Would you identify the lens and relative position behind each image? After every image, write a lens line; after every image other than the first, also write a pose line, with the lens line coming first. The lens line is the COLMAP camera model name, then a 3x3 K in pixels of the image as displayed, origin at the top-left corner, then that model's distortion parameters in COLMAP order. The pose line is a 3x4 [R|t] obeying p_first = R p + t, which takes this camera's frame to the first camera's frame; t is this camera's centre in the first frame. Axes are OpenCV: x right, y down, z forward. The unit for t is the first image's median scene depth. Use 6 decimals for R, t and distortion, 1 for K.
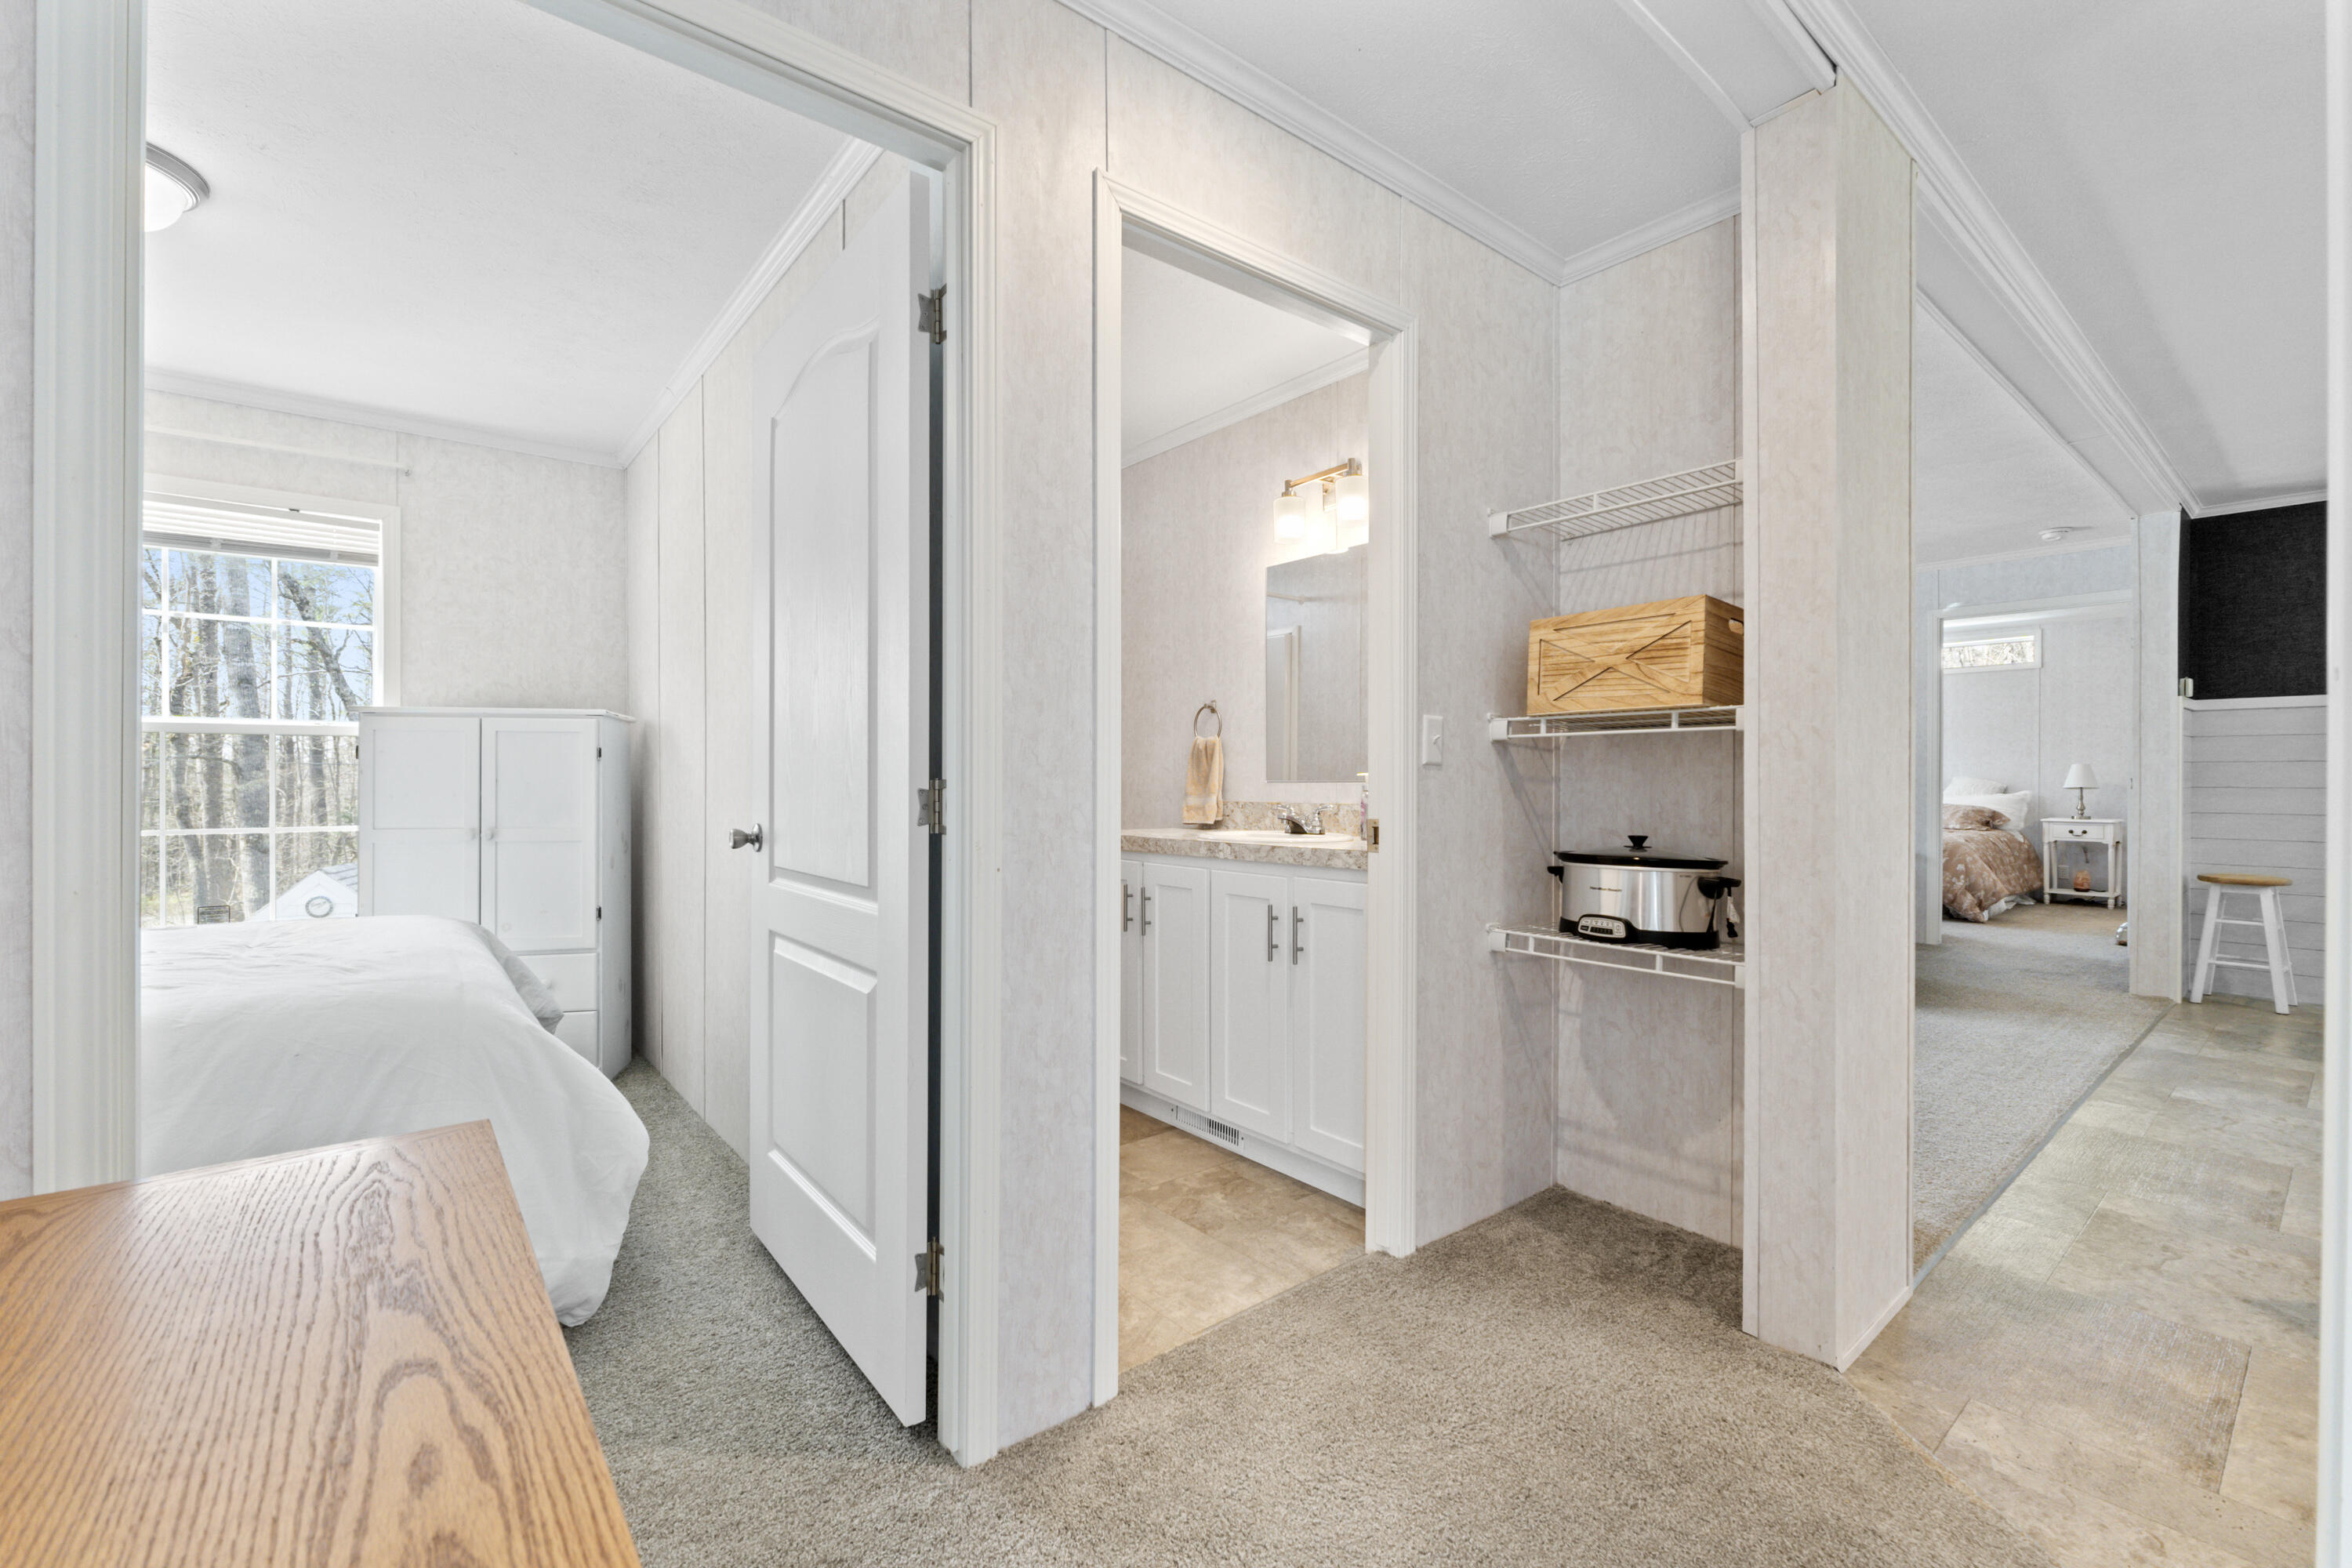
lens RADIAL K [[1012.2, 0, 1172.2], [0, 1012.2, 778.6], [0, 0, 1]] dist [-0.006864, -0.001762]
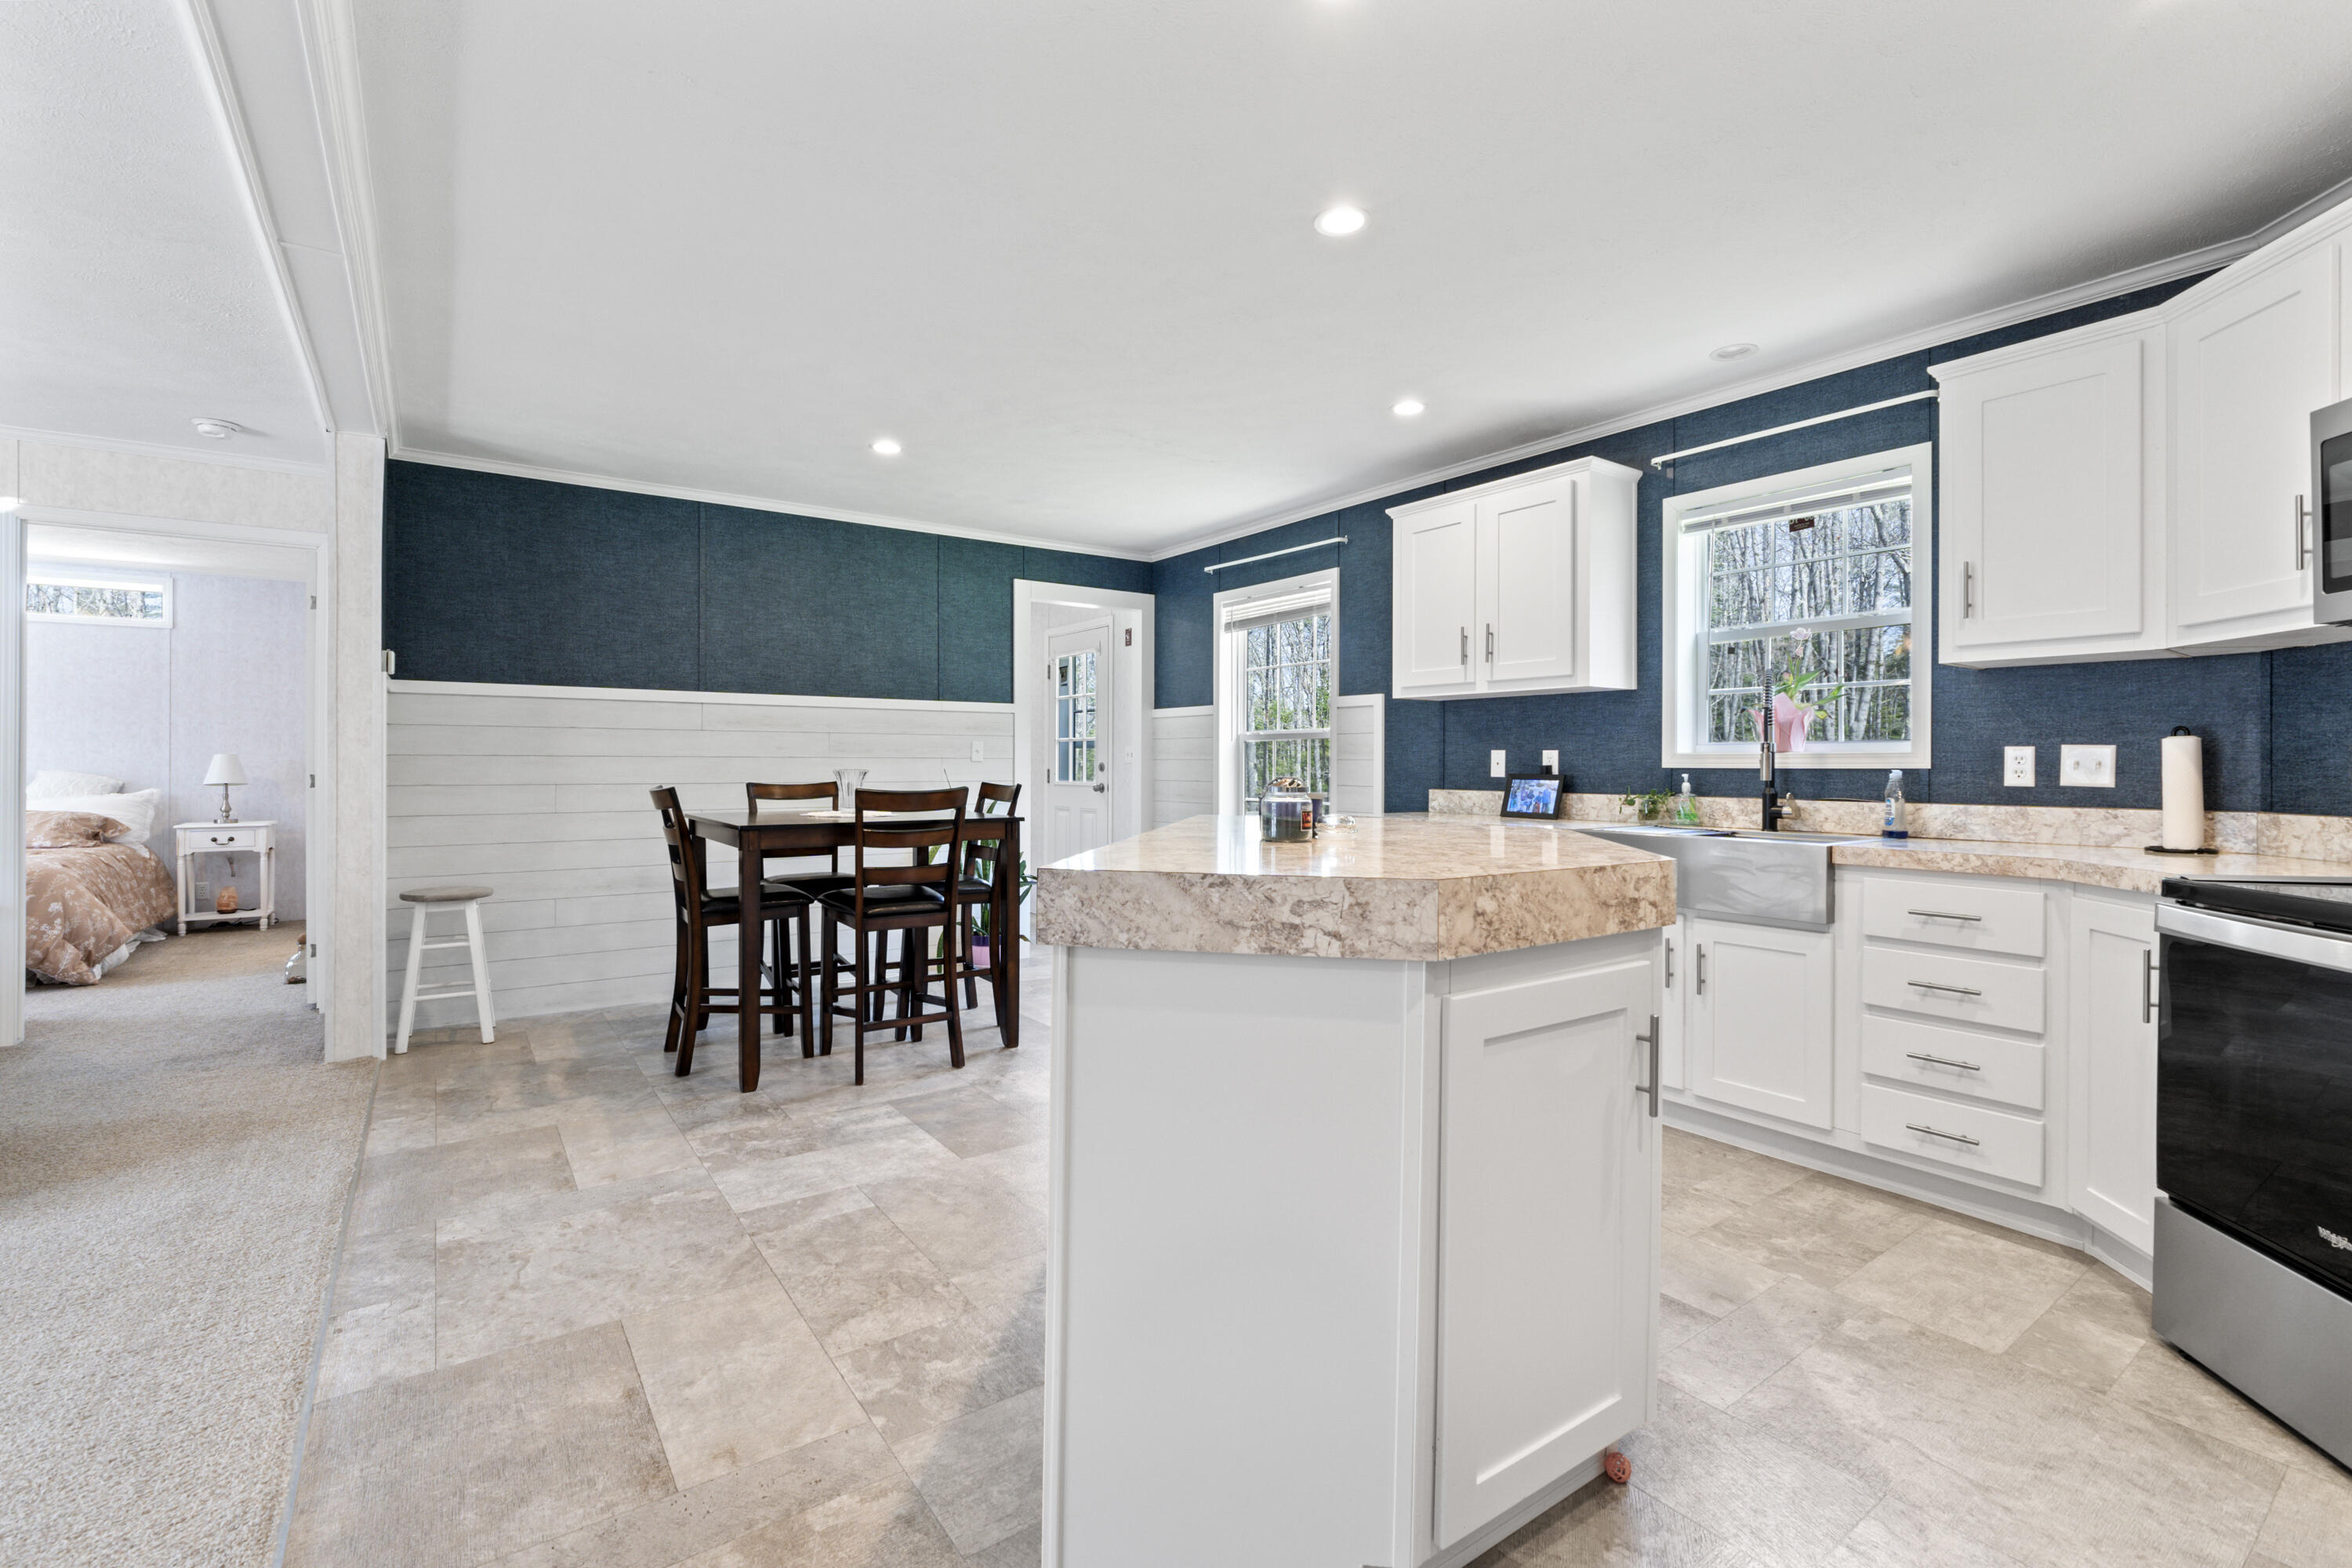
lens RADIAL K [[1012.2, 0, 1161.2], [0, 1012.2, 767.8], [0, 0, 1]] dist [-0.006864, -0.001762]
pose [[0.063910, -0.001105, 0.997955, 0.167975], [0.001008, 0.999999, 0.001043, -0.004487], [-0.997955, 0.000940, 0.063911, 0.226400]]
